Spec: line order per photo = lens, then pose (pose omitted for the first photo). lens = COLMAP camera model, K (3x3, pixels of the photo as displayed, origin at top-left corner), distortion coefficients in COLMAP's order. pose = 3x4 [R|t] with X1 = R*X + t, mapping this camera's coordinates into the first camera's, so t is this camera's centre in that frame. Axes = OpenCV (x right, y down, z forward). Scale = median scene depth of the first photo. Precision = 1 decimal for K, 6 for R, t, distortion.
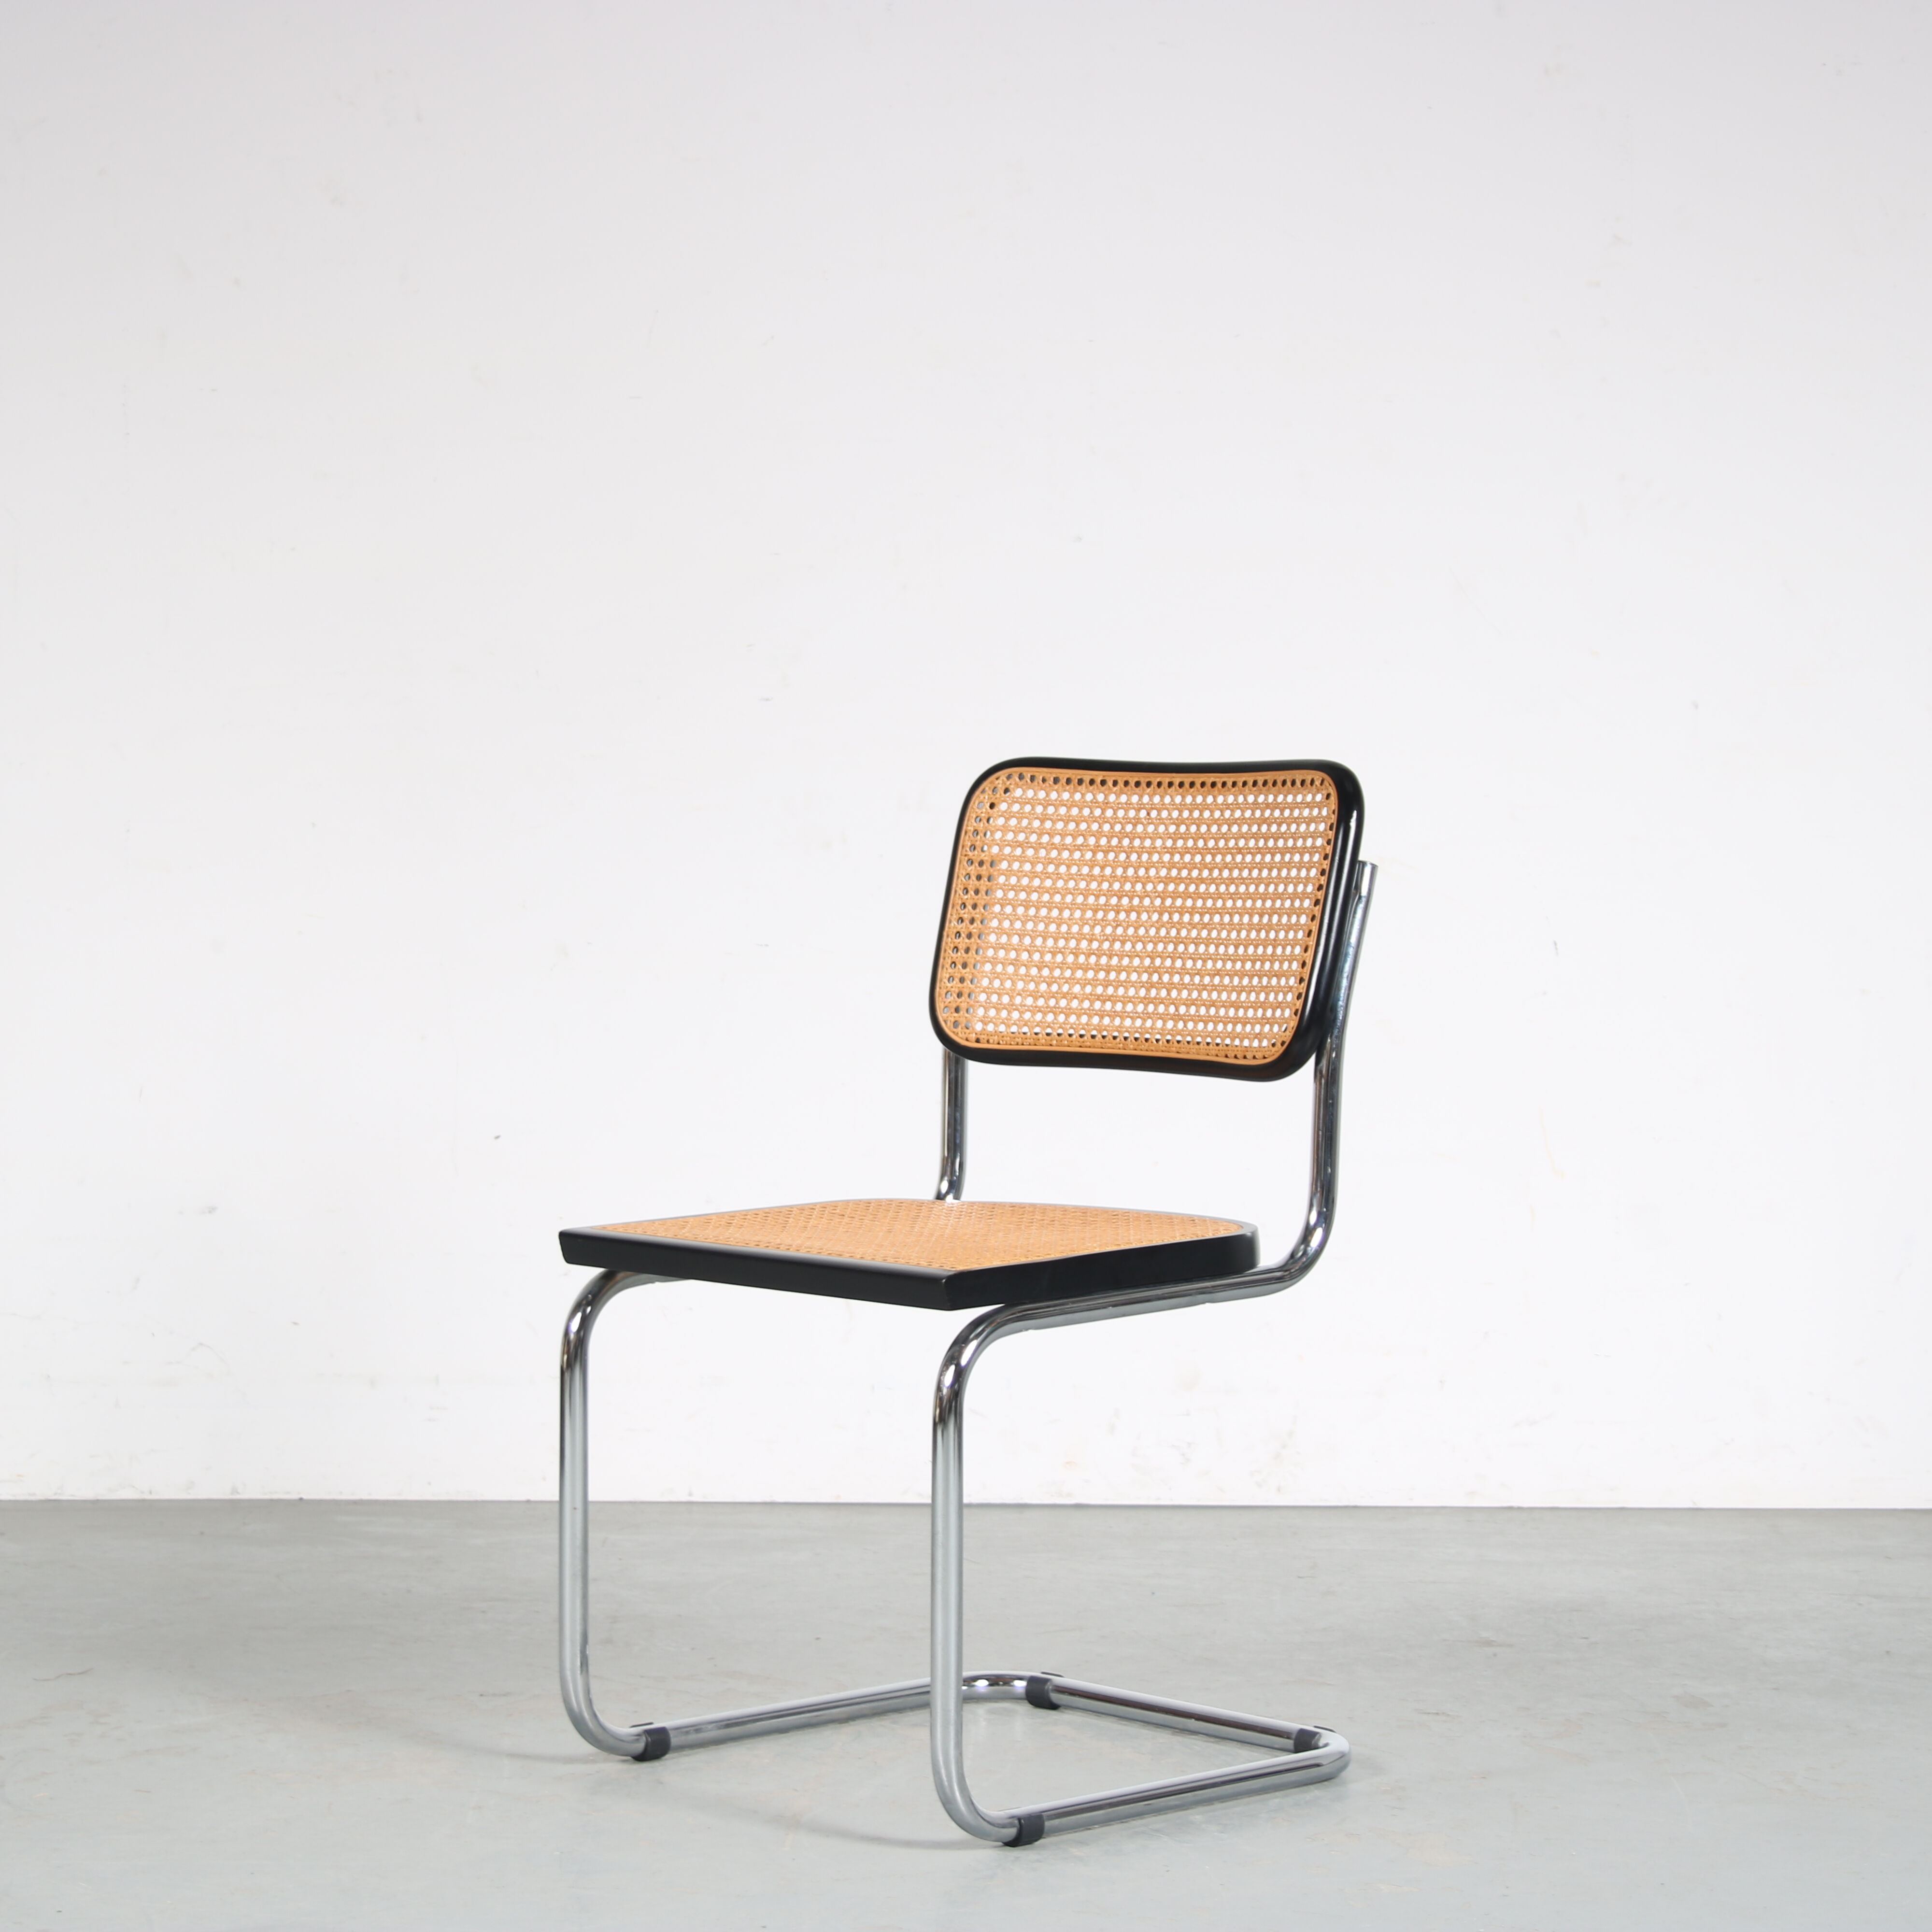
lens RADIAL K [[5480.6, 0, 966.0], [0, 5480.6, 966.0], [0, 0, 1]] dist [0.047199, 0.164668]
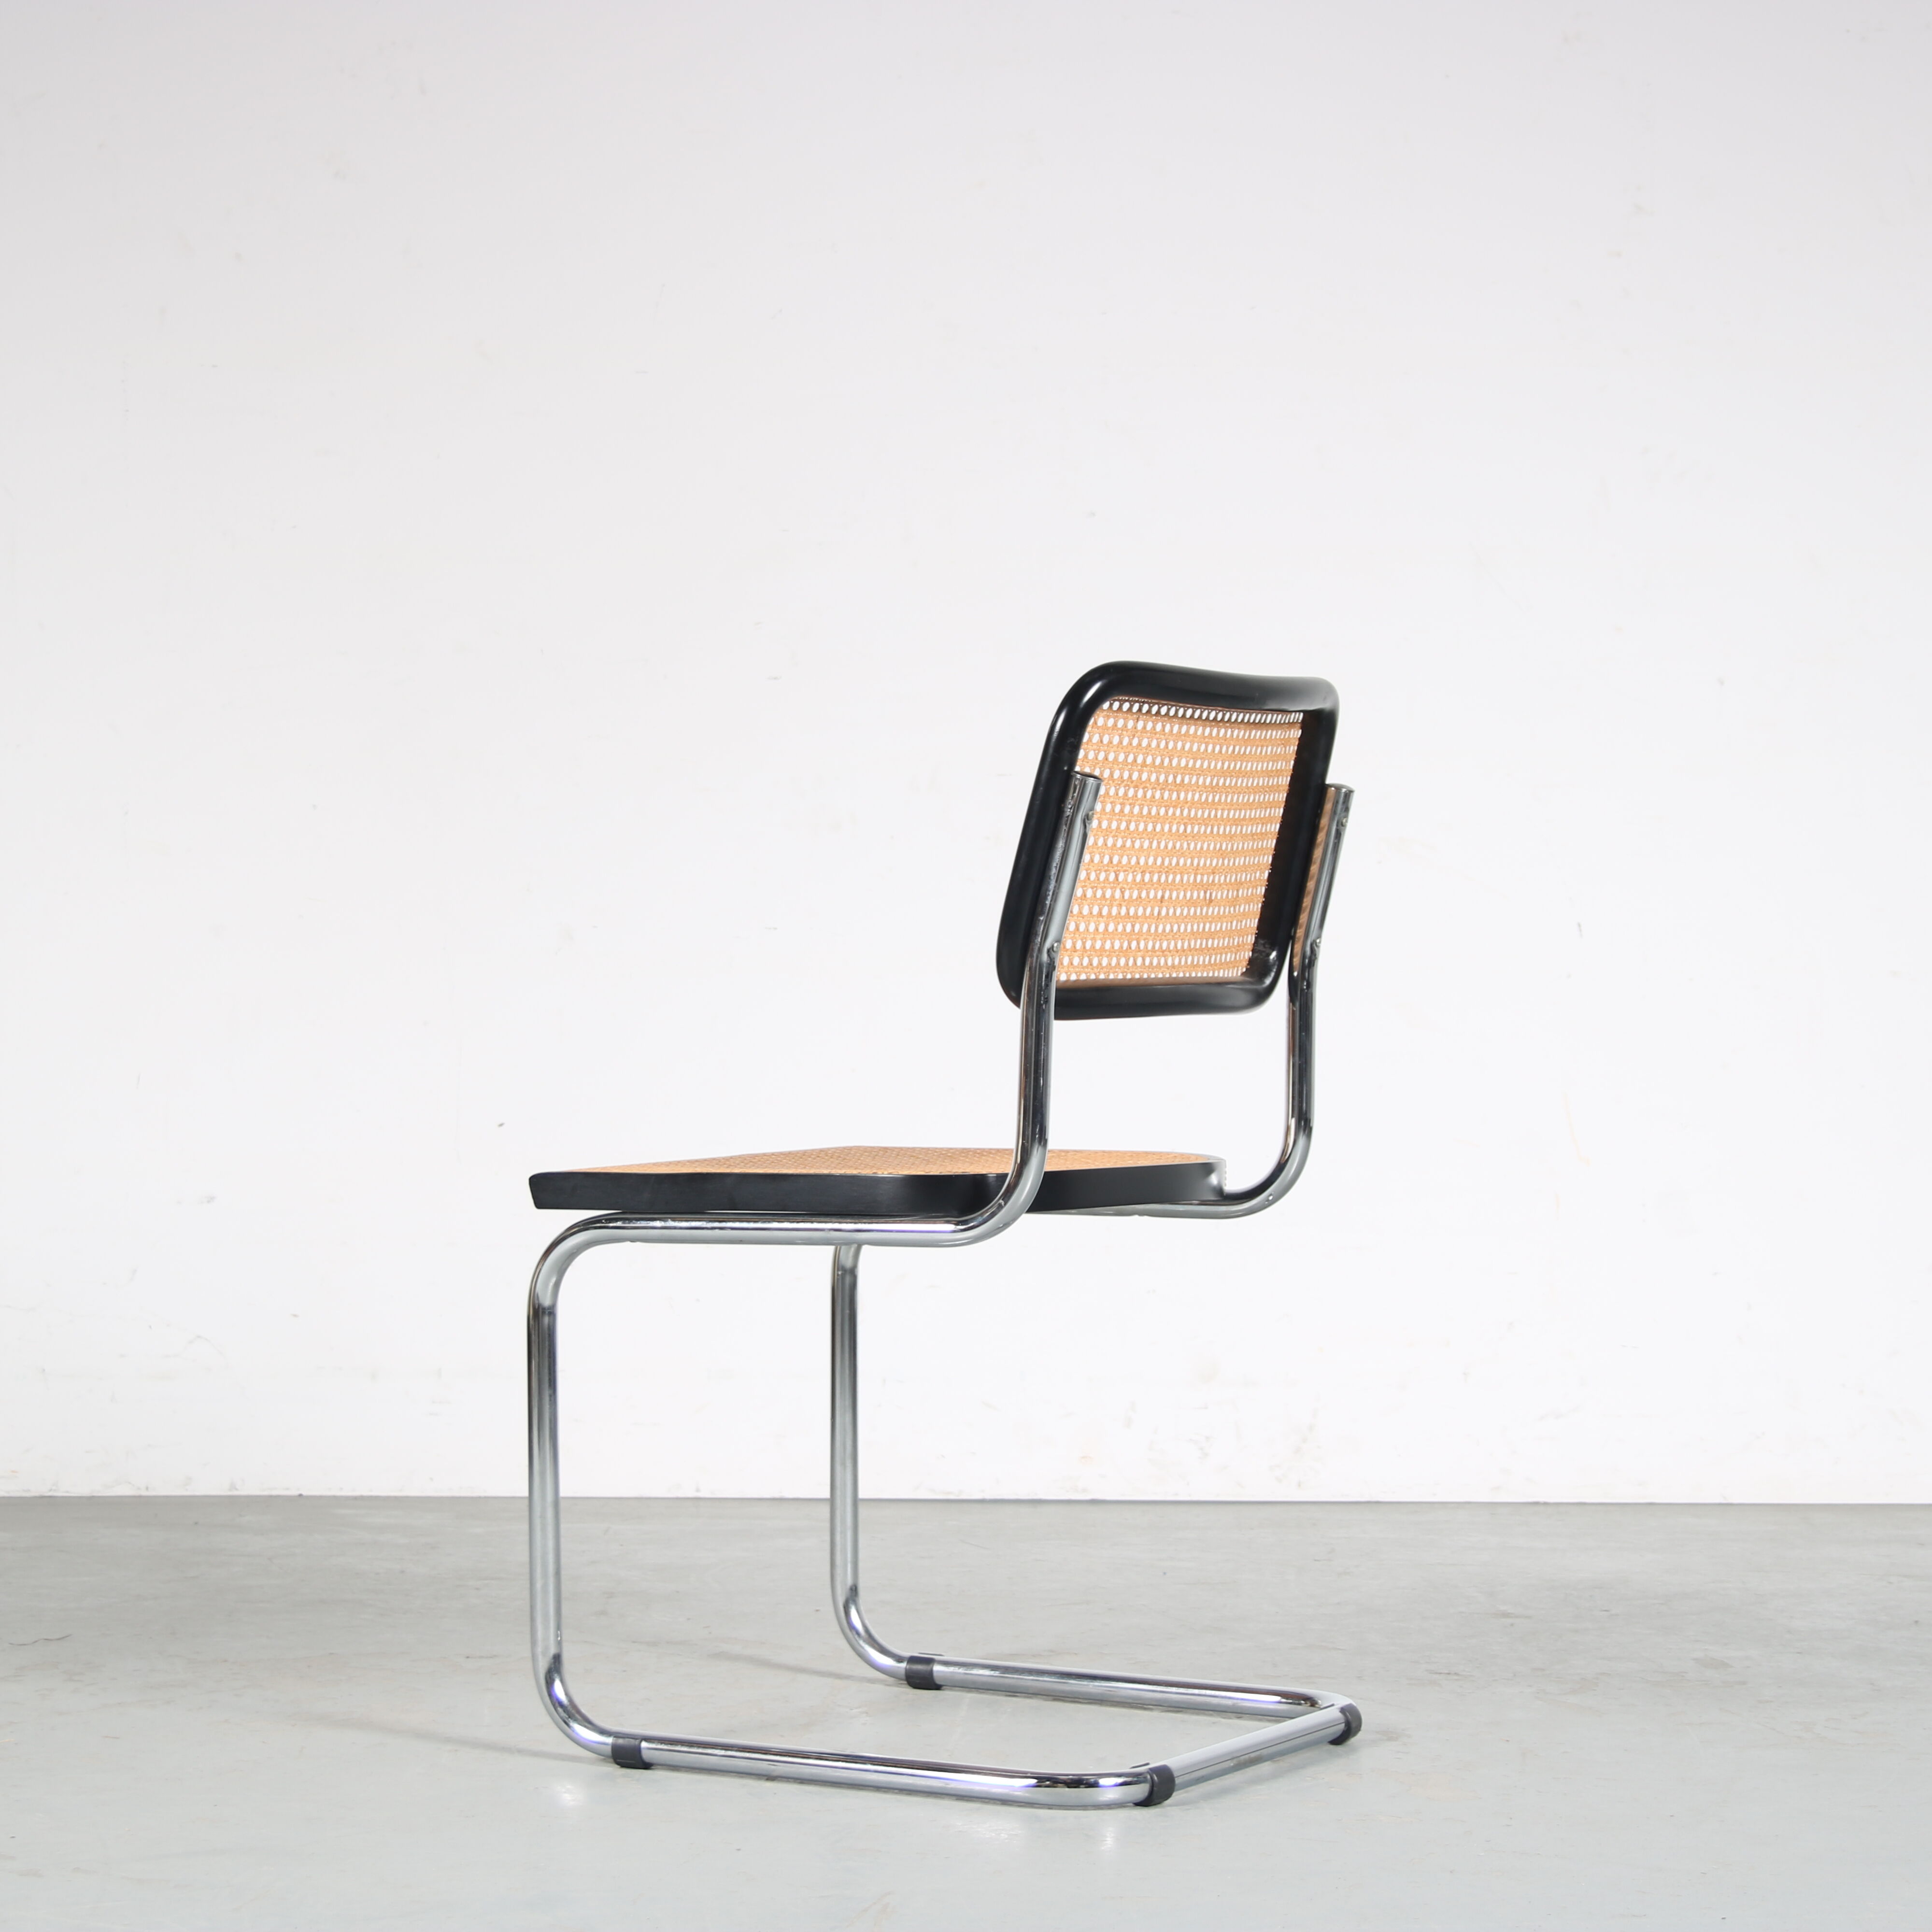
lens RADIAL K [[5480.6, 0, 966.0], [0, 5480.6, 966.0], [0, 0, 1]] dist [0.047199, 0.164668]
pose [[0.999902, -0.001820, -0.013907, 0.014521], [0.001384, 0.999508, -0.031342, 0.042611], [0.013958, 0.031320, 0.999412, 0.024612]]
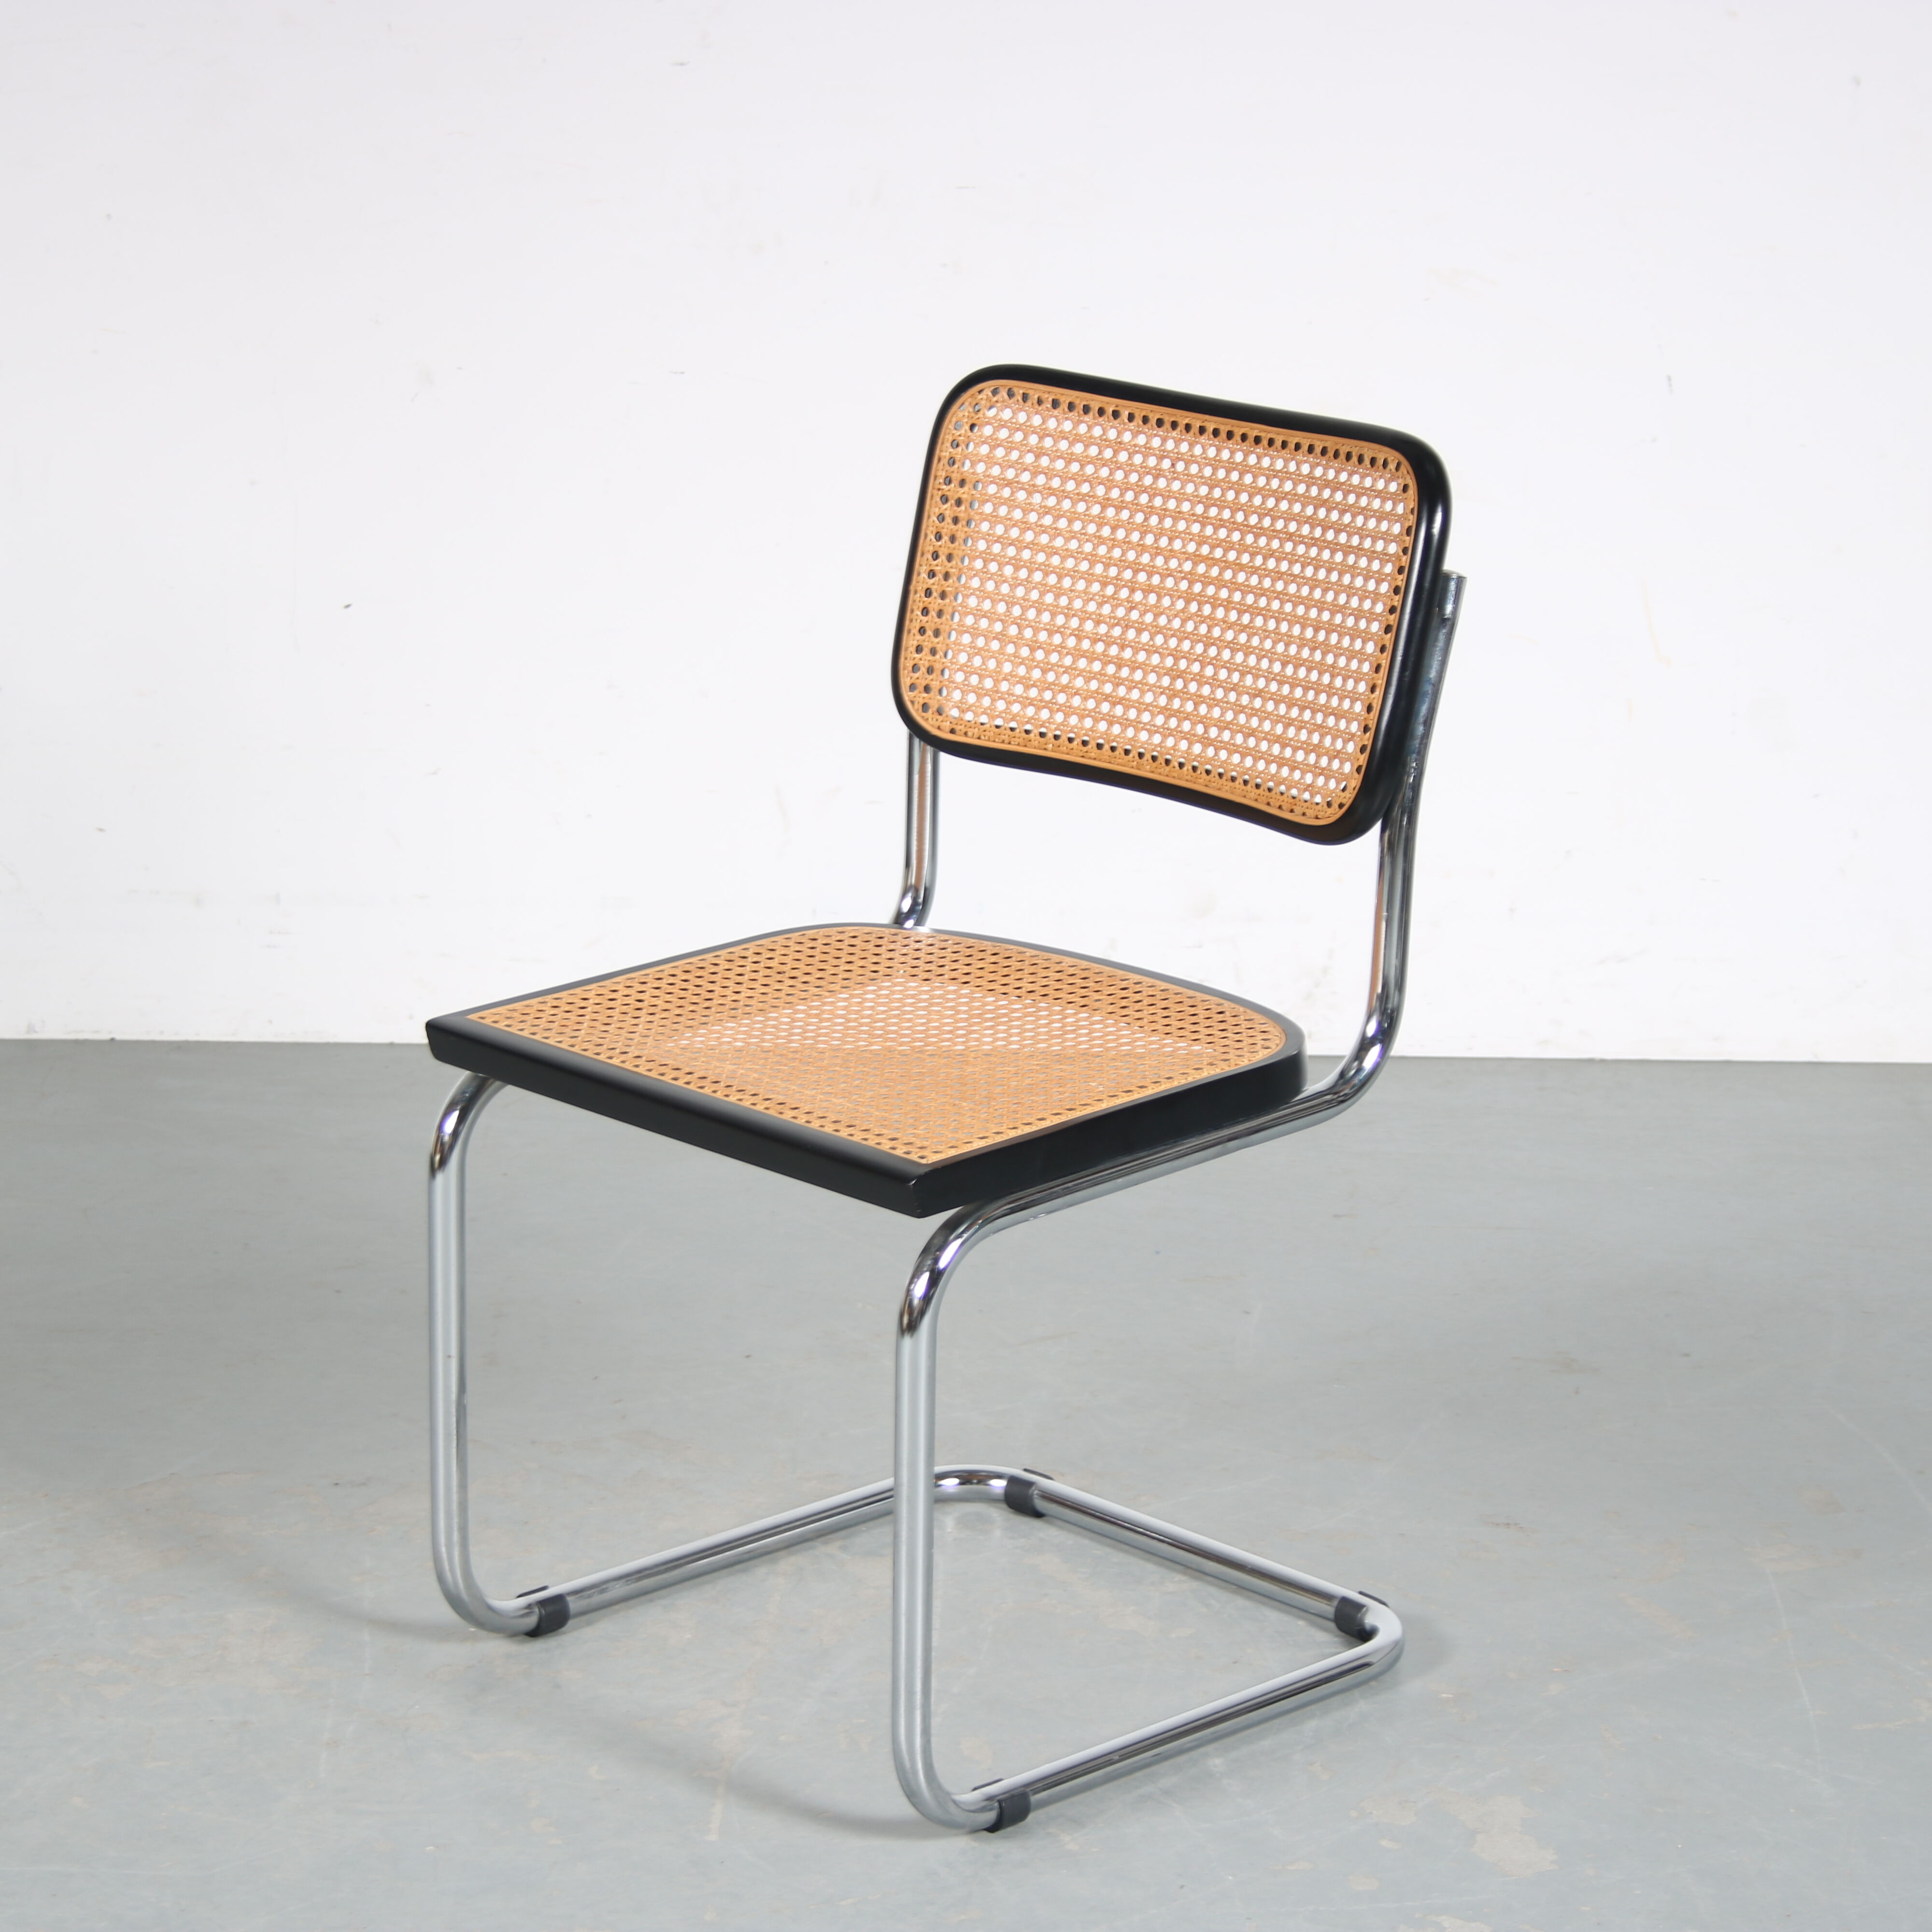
lens RADIAL K [[6383.6, 0, 966.0], [0, 6383.6, 966.0], [0, 0, 1]] dist [0.063965, -0.127379]
pose [[0.999923, 0.006371, 0.010657, -0.005566], [-0.008544, 0.975849, 0.218281, -0.155114], [-0.009009, -0.218355, 0.975828, 0.092505]]
